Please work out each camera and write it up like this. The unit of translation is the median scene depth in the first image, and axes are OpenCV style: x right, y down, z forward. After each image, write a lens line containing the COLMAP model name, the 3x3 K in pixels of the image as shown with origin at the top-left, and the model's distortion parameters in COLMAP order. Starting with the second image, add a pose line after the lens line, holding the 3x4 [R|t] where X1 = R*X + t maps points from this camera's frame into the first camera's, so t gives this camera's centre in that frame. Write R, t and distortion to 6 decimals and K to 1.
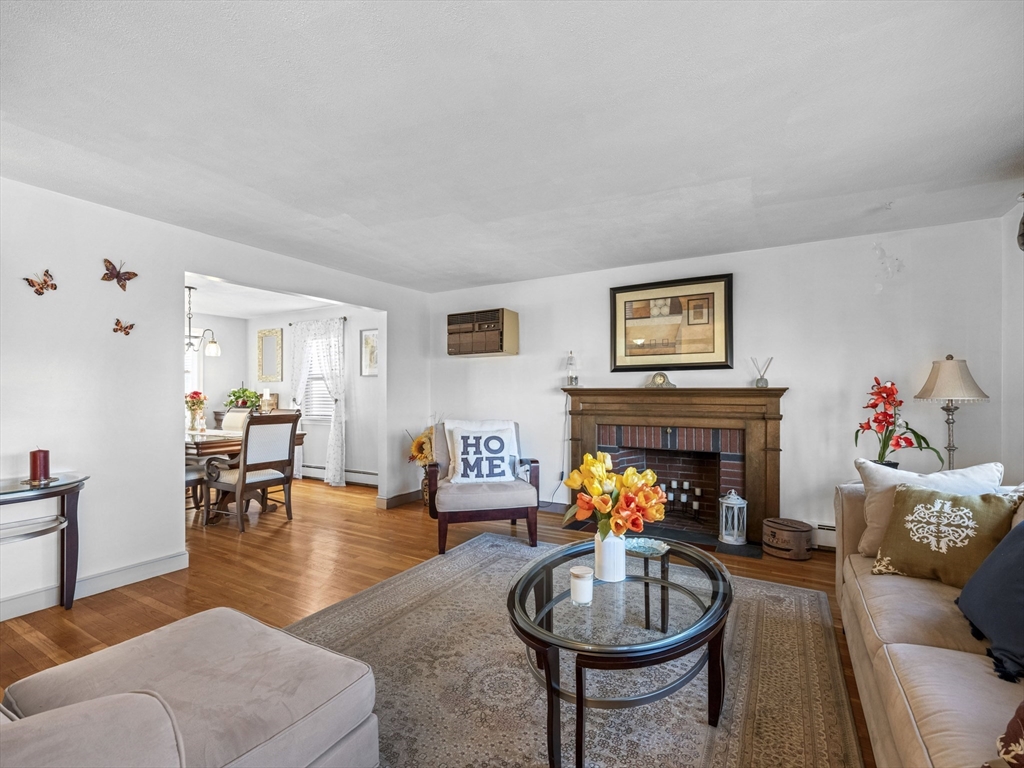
lens RADIAL K [[472.3, 0, 512.0], [0, 472.3, 390.8], [0, 0, 1]] dist [-0.006405, -0.000012]
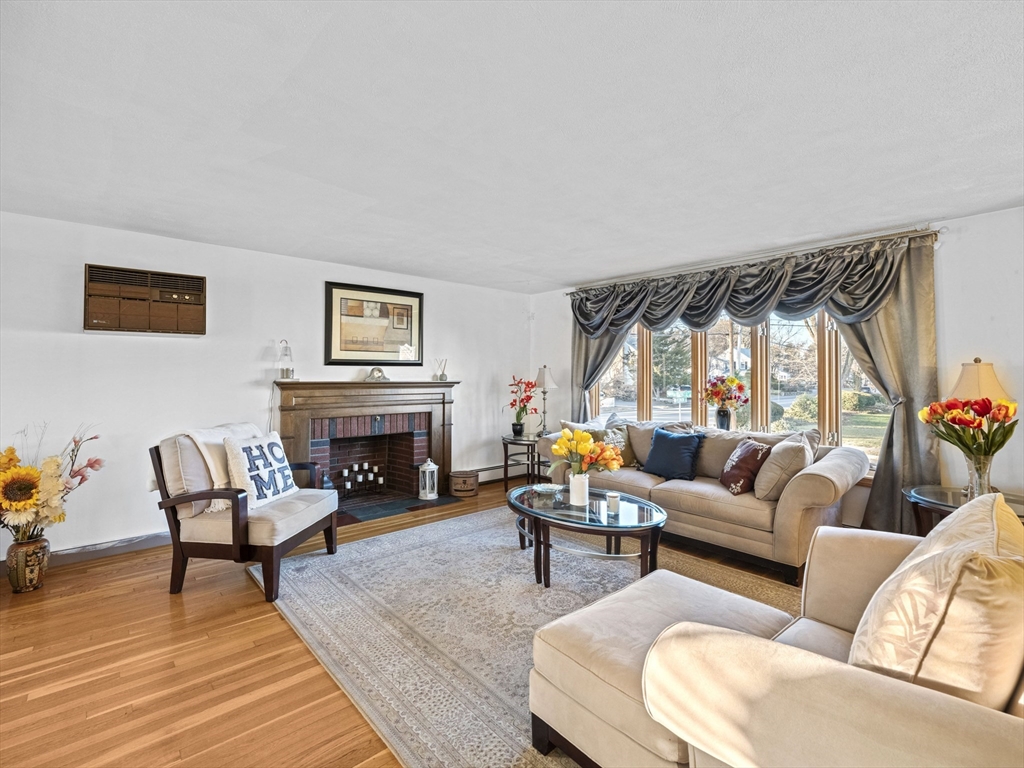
lens RADIAL K [[472.3, 0, 522.6], [0, 472.3, 367.1], [0, 0, 1]] dist [-0.006405, -0.000012]
pose [[0.303433, 0.017952, 0.952684, -0.657686], [-0.005069, 0.999839, -0.017226, -0.022046], [-0.952839, 0.000398, 0.303475, 0.320988]]
